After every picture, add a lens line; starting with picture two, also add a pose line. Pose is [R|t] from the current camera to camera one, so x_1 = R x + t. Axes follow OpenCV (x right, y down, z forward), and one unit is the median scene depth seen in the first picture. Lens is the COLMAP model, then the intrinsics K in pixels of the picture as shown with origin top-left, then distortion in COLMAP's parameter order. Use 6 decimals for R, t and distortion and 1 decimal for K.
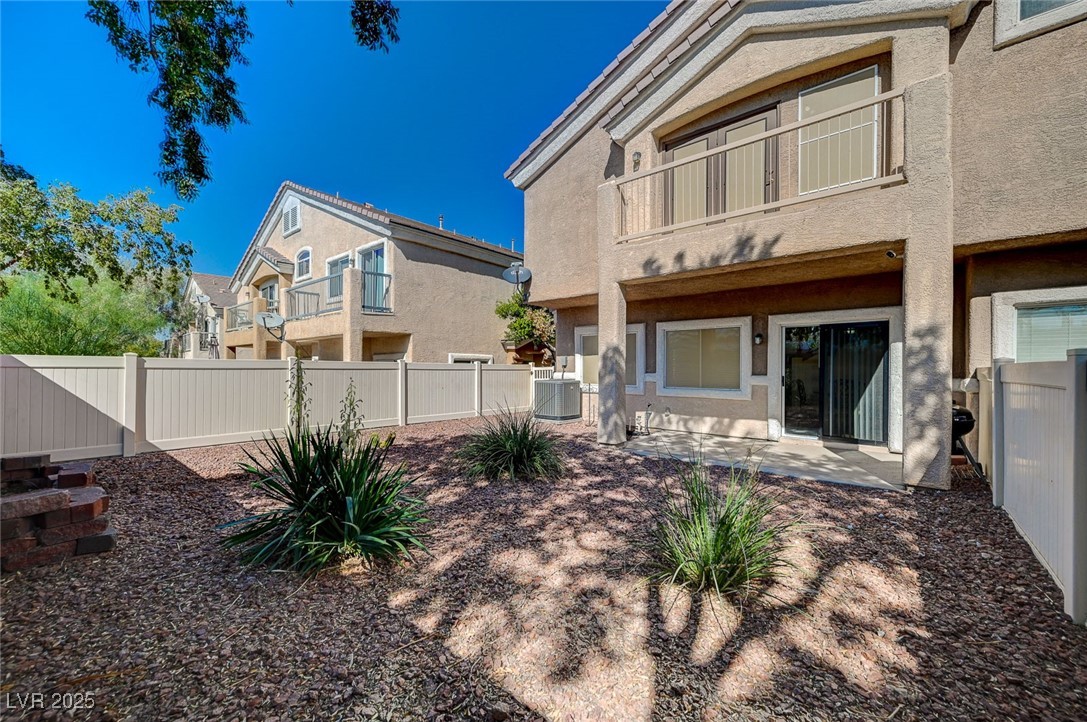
lens RADIAL K [[431.6, 0, 547.7], [0, 431.6, 369.5], [0, 0, 1]] dist [-0.001734, 0.000108]
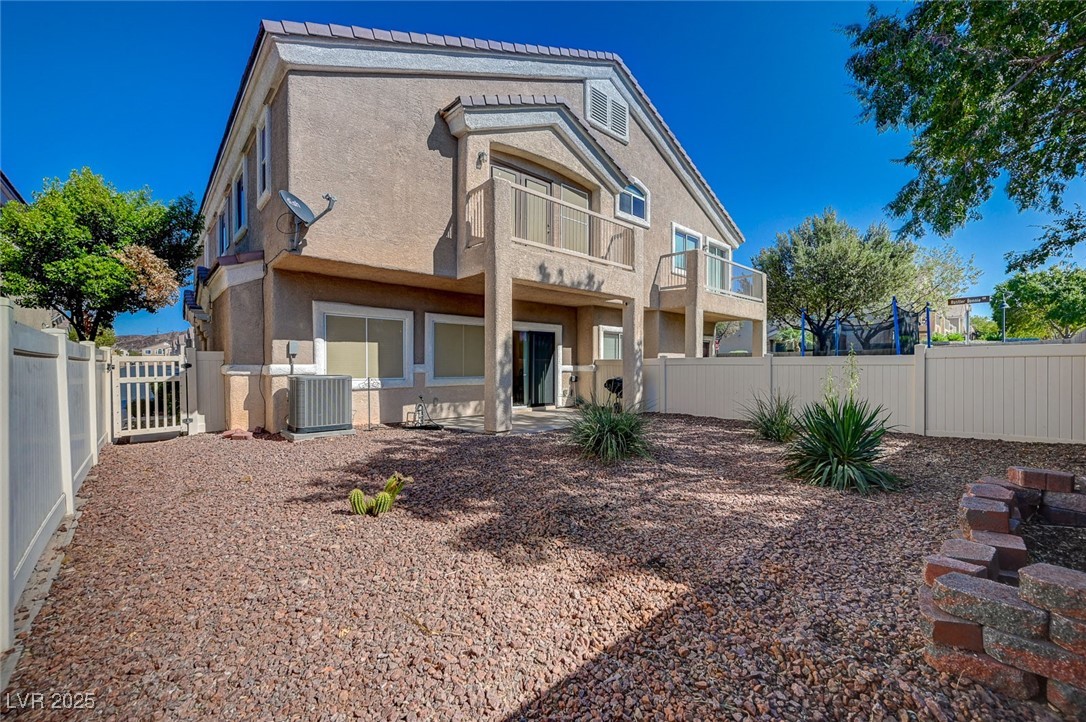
lens RADIAL K [[431.2, 0, 543.1], [0, 431.2, 362.4], [0, 0, 1]] dist [-0.001734, 0.000108]
pose [[0.129633, -0.007312, 0.991535, -0.727647], [-0.003250, 0.999964, 0.007799, -0.003808], [-0.991557, -0.004233, 0.129604, 0.642155]]
